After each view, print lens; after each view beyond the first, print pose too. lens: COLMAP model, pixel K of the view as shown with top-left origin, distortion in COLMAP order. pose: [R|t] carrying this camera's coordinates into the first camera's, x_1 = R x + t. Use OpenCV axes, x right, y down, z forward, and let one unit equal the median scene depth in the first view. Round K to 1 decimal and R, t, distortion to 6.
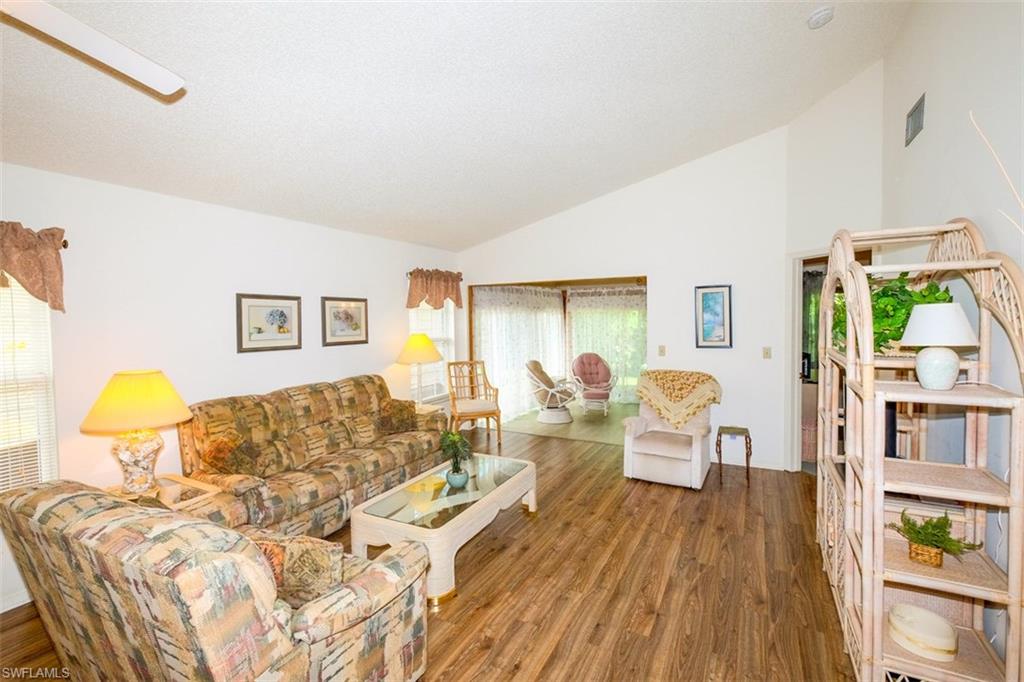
lens RADIAL K [[455.3, 0, 506.4], [0, 455.3, 332.8], [0, 0, 1]] dist [0.000205, -0.000091]
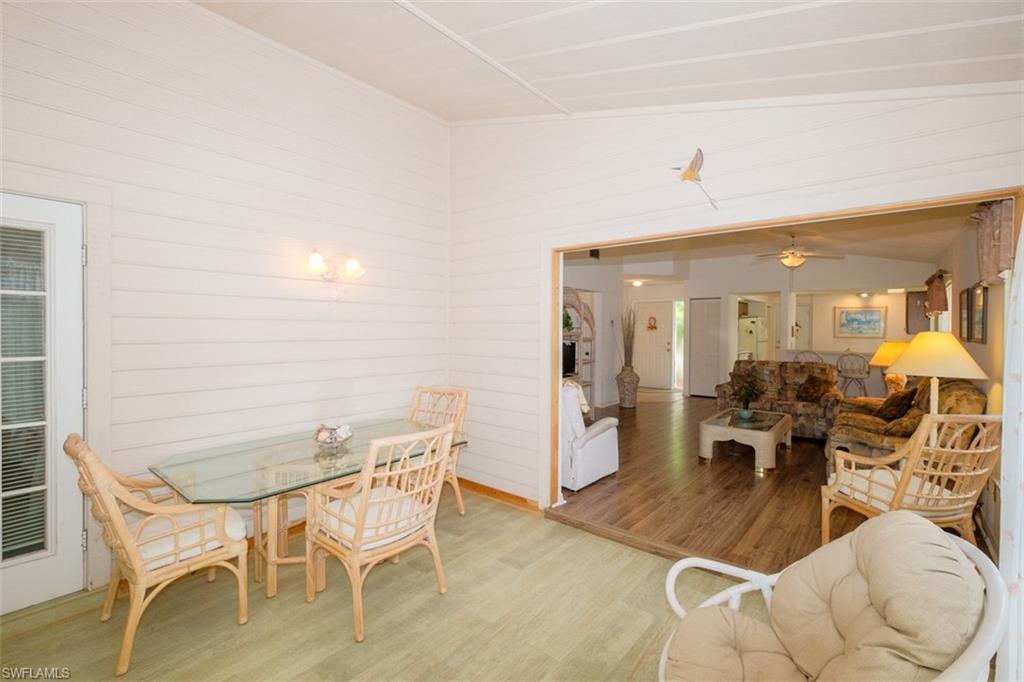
lens RADIAL K [[455.3, 0, 506.4], [0, 455.3, 332.8], [0, 0, 1]] dist [0.000205, -0.000091]
pose [[-0.980497, 0.005667, 0.196453, 0.323282], [0.013952, 0.999069, 0.040814, -0.038915], [-0.196039, 0.042759, -0.979663, 2.166411]]
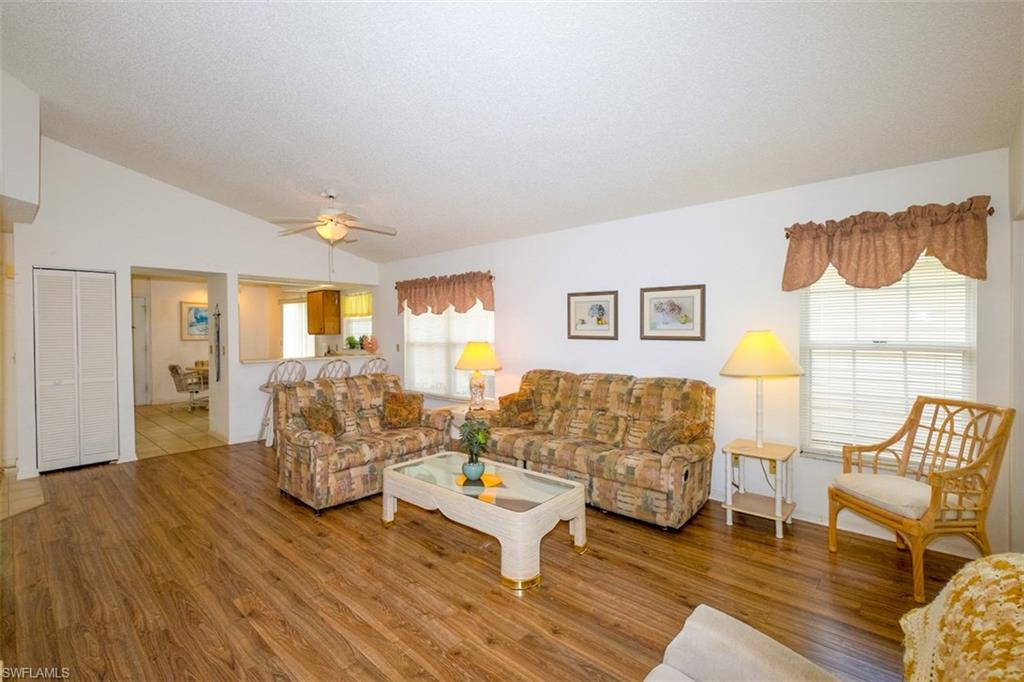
lens RADIAL K [[455.3, 0, 506.4], [0, 455.3, 332.8], [0, 0, 1]] dist [0.000205, -0.000091]
pose [[-0.237129, 0.022141, -0.971226, 0.647056], [-0.024843, 0.999275, 0.028846, -0.005695], [0.971160, 0.030969, -0.236407, 1.013839]]
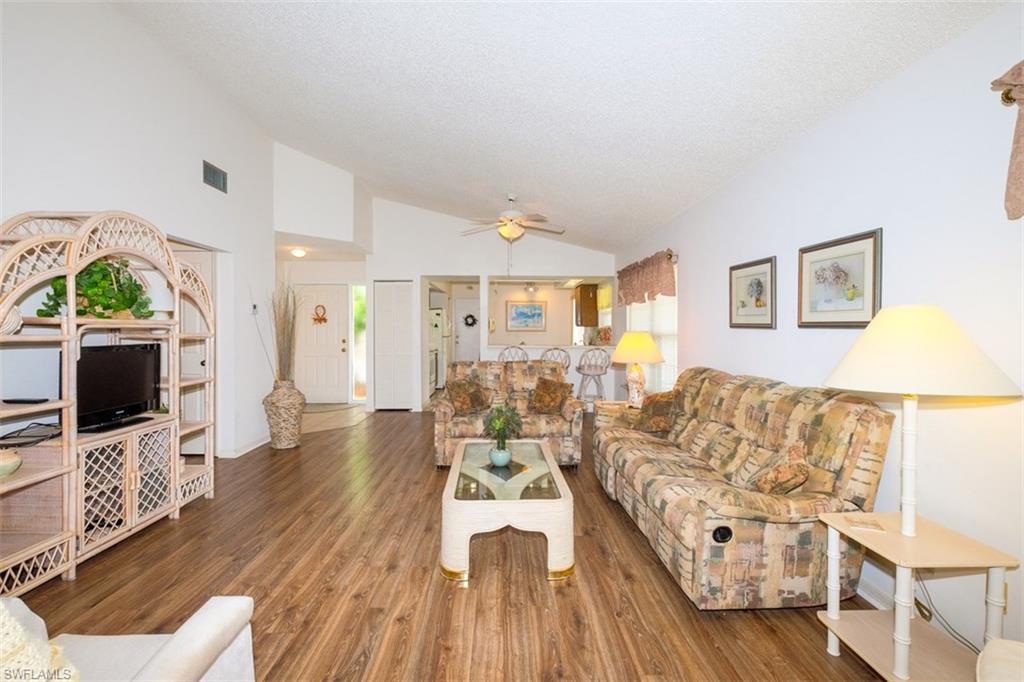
lens RADIAL K [[455.3, 0, 506.4], [0, 455.3, 332.8], [0, 0, 1]] dist [0.000205, -0.000091]
pose [[-0.869679, 0.018575, -0.493268, 0.275138], [-0.005951, 0.998825, 0.048105, 0.009471], [0.493582, 0.044772, -0.868546, 1.435538]]
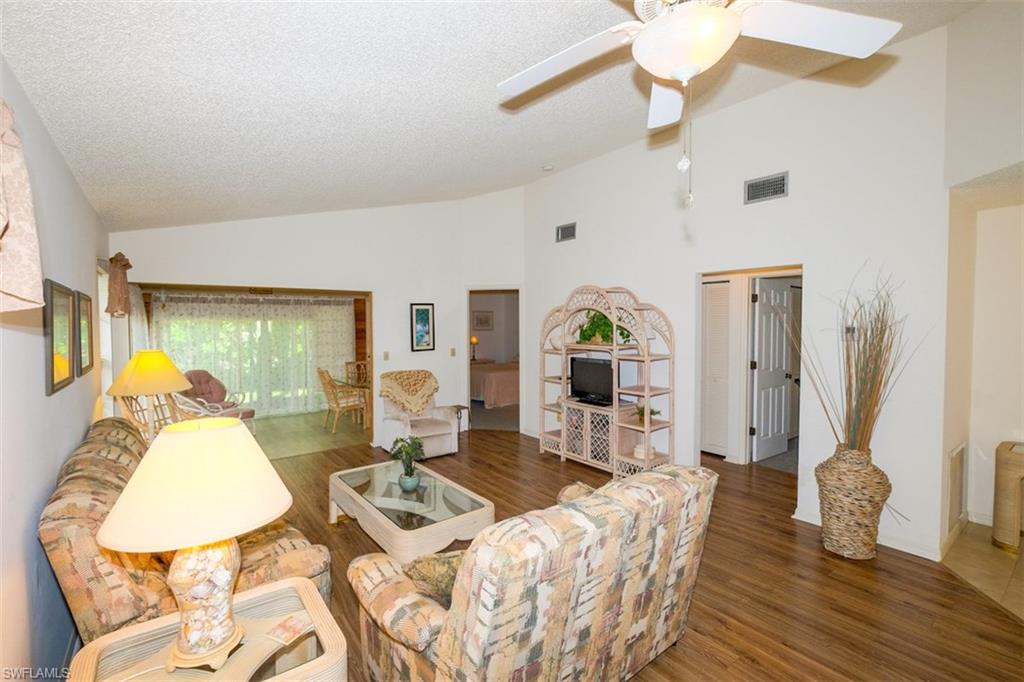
lens RADIAL K [[455.3, 0, 506.4], [0, 455.3, 332.8], [0, 0, 1]] dist [0.000205, -0.000091]
pose [[0.410730, -0.004305, 0.911747, -0.755859], [0.028774, 0.999552, -0.008242, -0.001961], [-0.911303, 0.029620, 0.410670, 0.282363]]
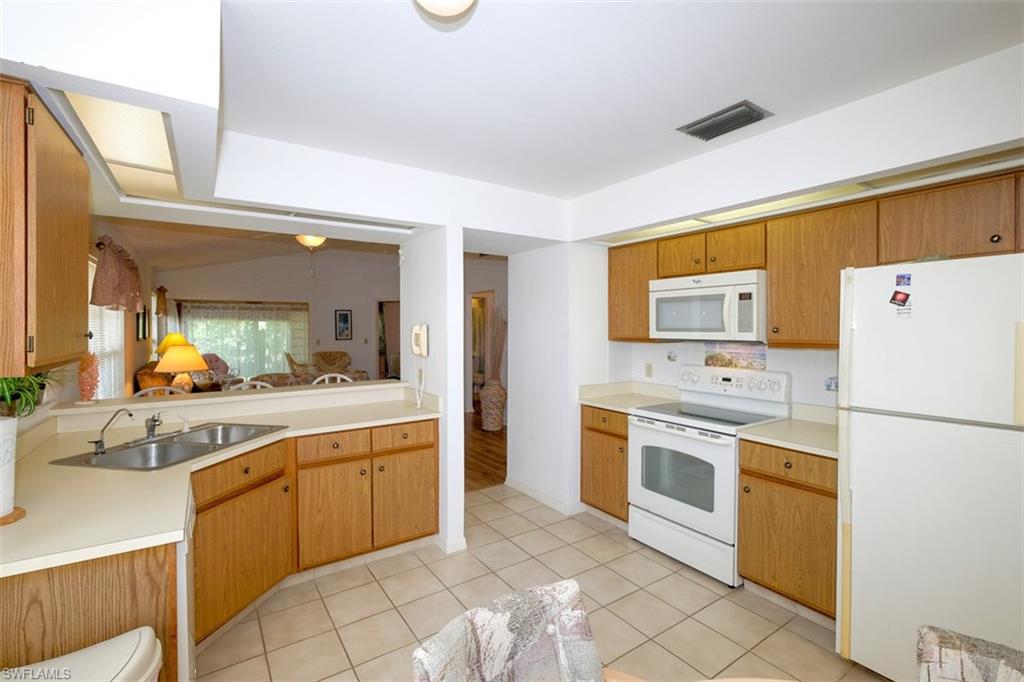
lens RADIAL K [[455.3, 0, 506.4], [0, 455.3, 332.8], [0, 0, 1]] dist [0.000205, -0.000091]
pose [[0.461275, 0.008357, 0.887218, -1.239574], [0.024728, 0.999446, -0.022270, 0.077026], [-0.886912, 0.032212, 0.460813, -0.734205]]
